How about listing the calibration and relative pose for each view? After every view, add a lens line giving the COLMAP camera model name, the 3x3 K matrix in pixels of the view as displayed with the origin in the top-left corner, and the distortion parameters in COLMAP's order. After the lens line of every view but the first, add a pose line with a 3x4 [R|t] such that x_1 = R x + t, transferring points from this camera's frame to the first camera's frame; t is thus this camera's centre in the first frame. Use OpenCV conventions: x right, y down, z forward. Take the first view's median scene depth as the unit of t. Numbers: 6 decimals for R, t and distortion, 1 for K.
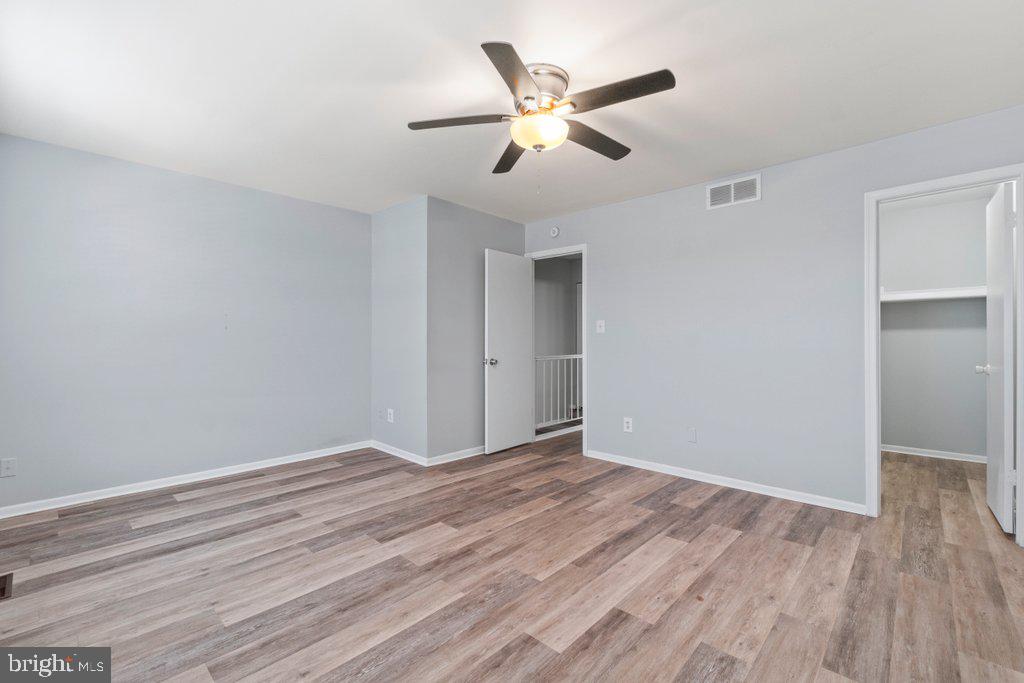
lens RADIAL K [[445.9, 0, 505.2], [0, 445.9, 338.1], [0, 0, 1]] dist [-0.006324, 0.000287]
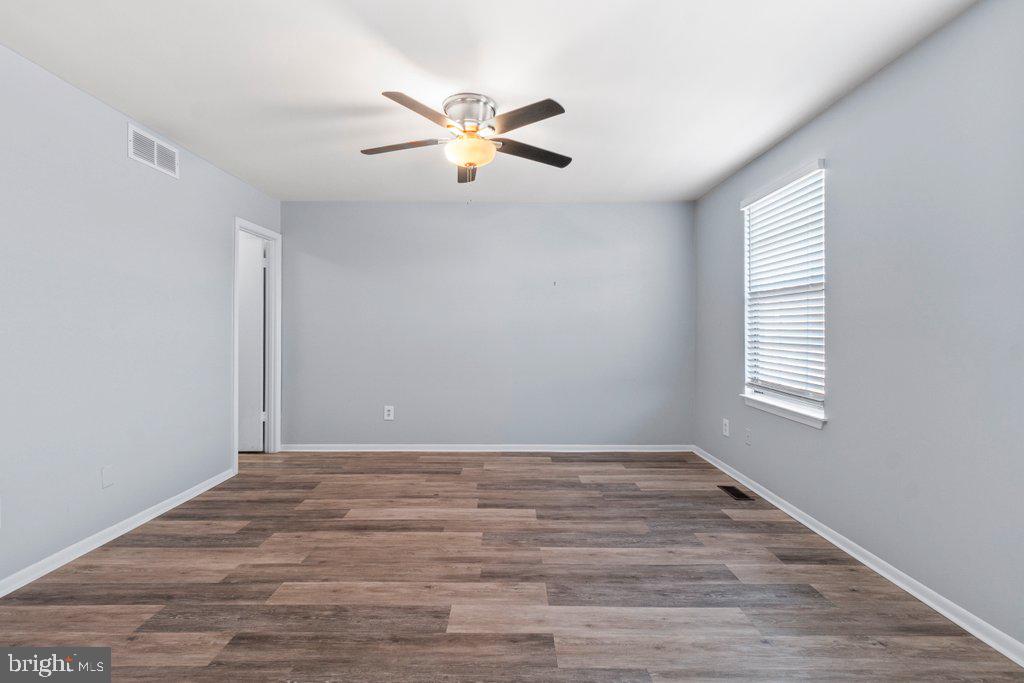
lens RADIAL K [[445.9, 0, 510.8], [0, 445.9, 334.6], [0, 0, 1]] dist [-0.006324, 0.000287]
pose [[-0.692953, -0.003671, 0.720974, -0.651024], [-0.004255, 0.999990, 0.001001, -0.000551], [-0.720970, -0.002374, -0.692962, 1.366031]]
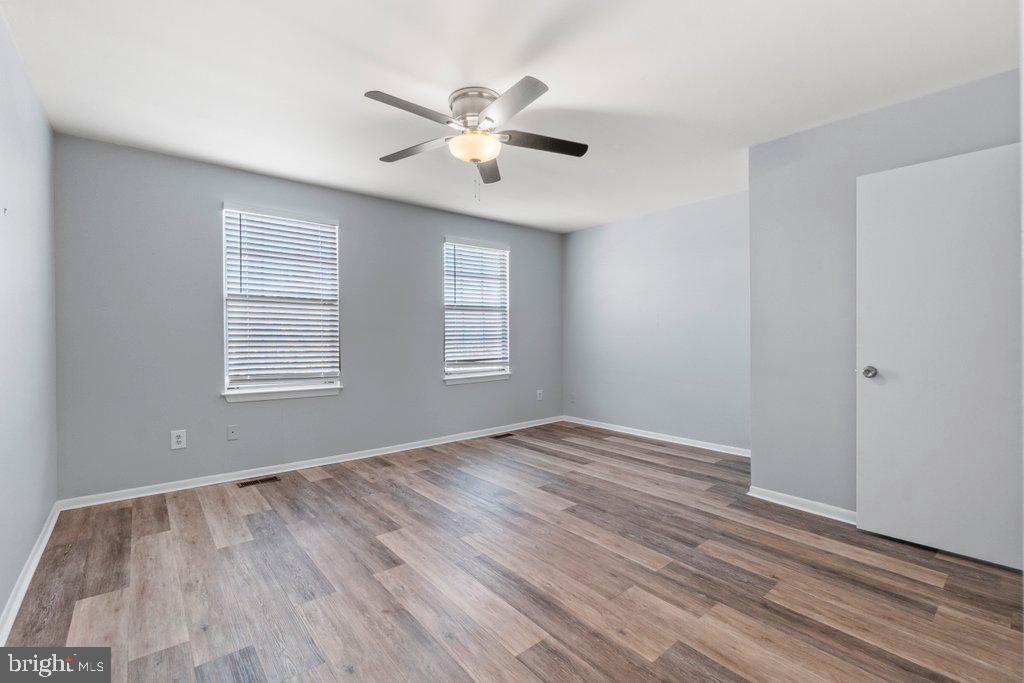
lens RADIAL K [[445.9, 0, 503.6], [0, 445.9, 337.0], [0, 0, 1]] dist [-0.006324, 0.000287]
pose [[-0.128530, 0.005505, -0.991690, 0.935772], [0.004094, 0.999979, 0.005020, 0.006572], [0.991697, -0.003415, -0.128550, 0.964685]]
